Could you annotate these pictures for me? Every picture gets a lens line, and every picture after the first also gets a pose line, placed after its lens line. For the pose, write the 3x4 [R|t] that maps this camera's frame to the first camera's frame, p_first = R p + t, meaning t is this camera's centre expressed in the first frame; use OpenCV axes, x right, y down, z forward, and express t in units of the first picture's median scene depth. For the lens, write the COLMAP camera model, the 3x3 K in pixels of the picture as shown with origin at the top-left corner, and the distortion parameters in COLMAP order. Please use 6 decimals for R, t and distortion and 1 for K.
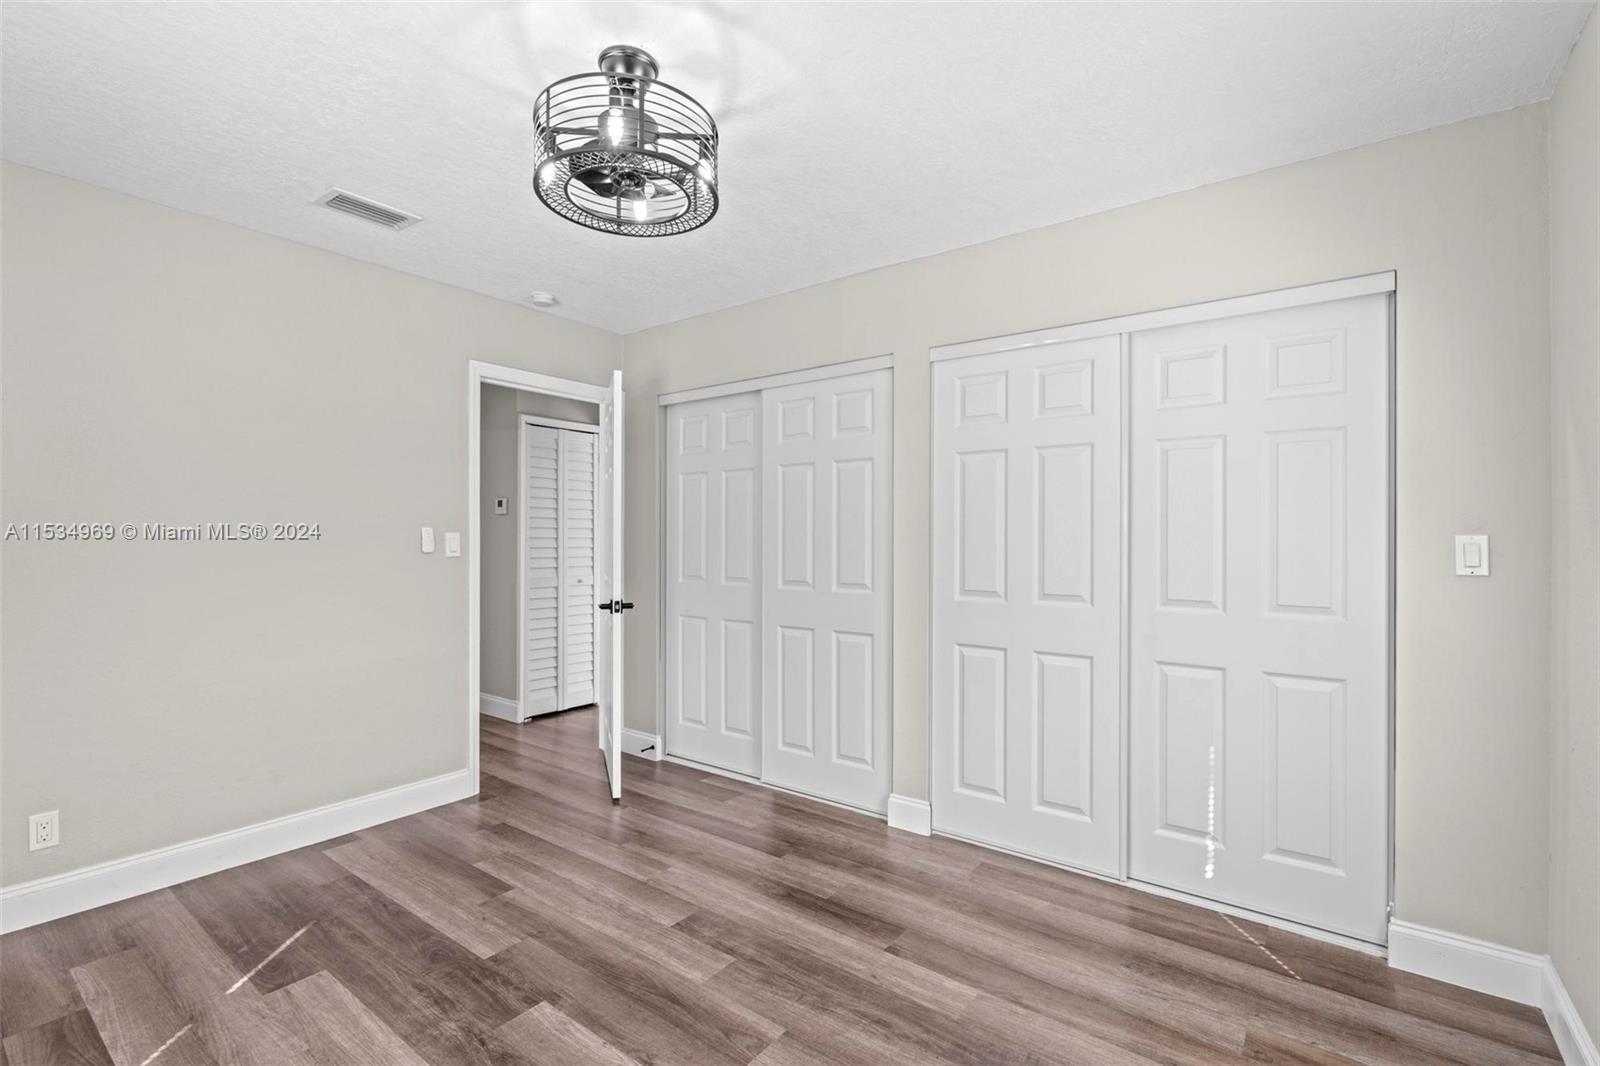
lens RADIAL K [[717.2, 0, 758.7], [0, 717.2, 545.7], [0, 0, 1]] dist [-0.000269, 0.000266]
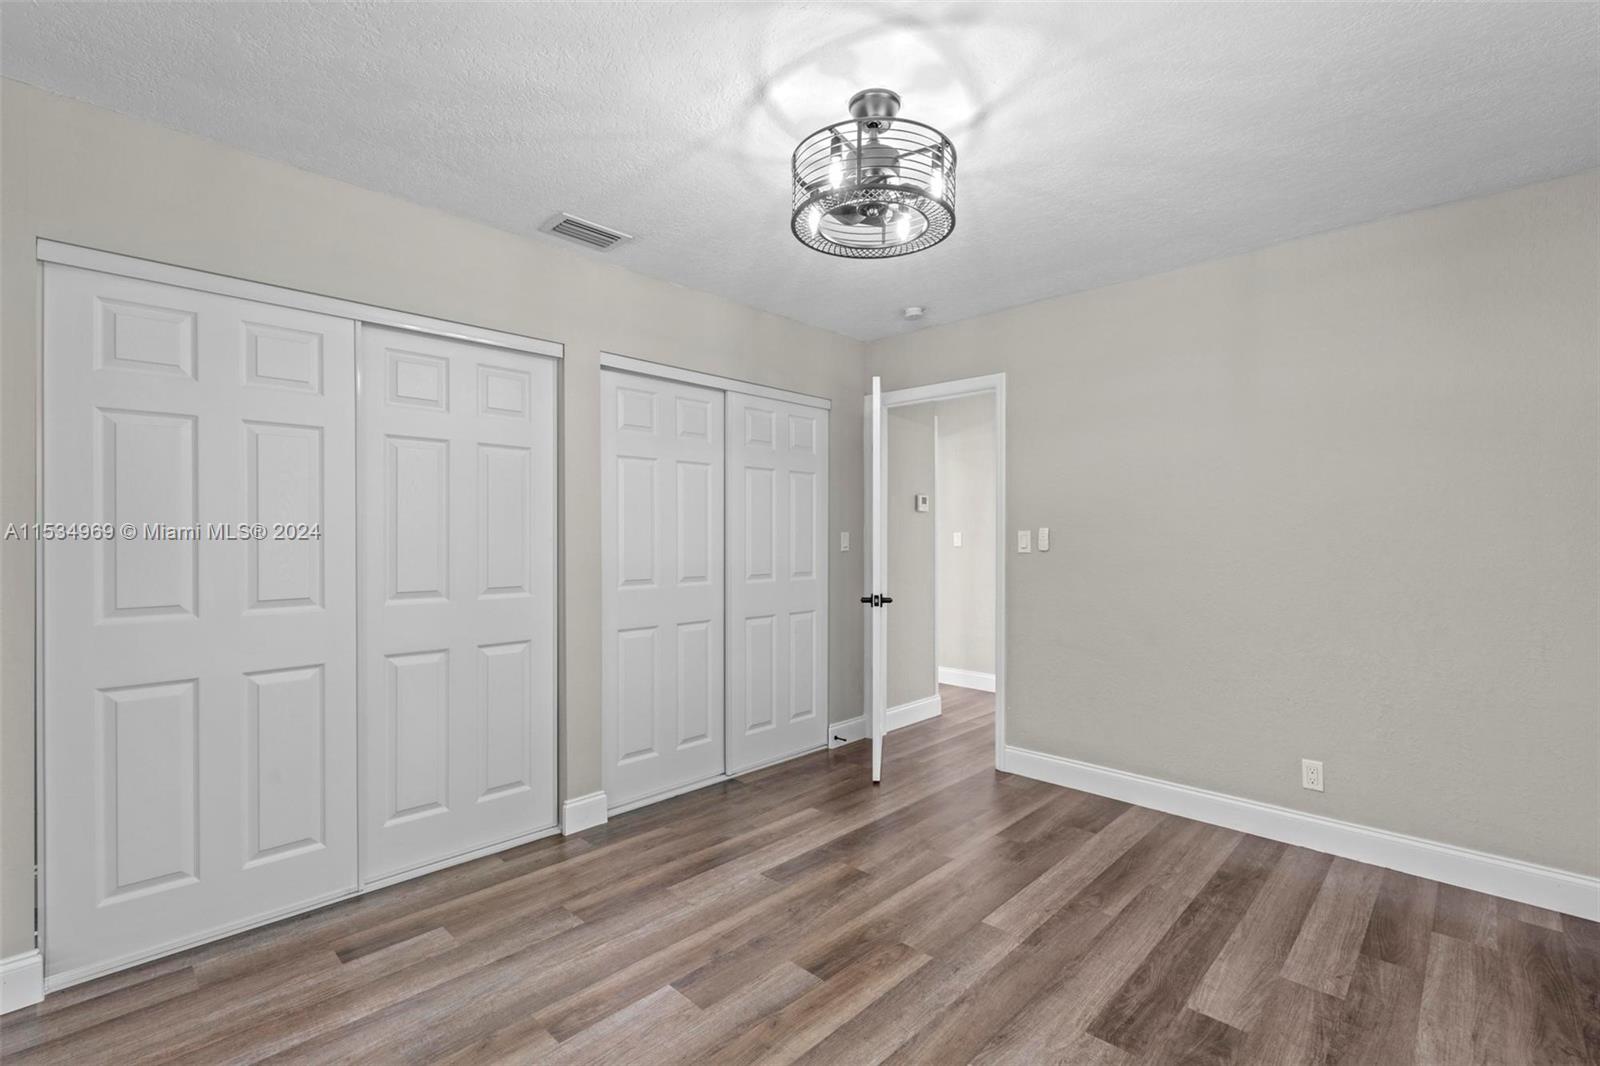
lens RADIAL K [[717.2, 0, 809.8], [0, 717.2, 536.5], [0, 0, 1]] dist [-0.000269, 0.000266]
pose [[0.084825, -0.002065, 0.996394, -0.384842], [0.007911, 0.999968, 0.001399, -0.003592], [-0.996364, 0.007764, 0.084838, 0.306474]]
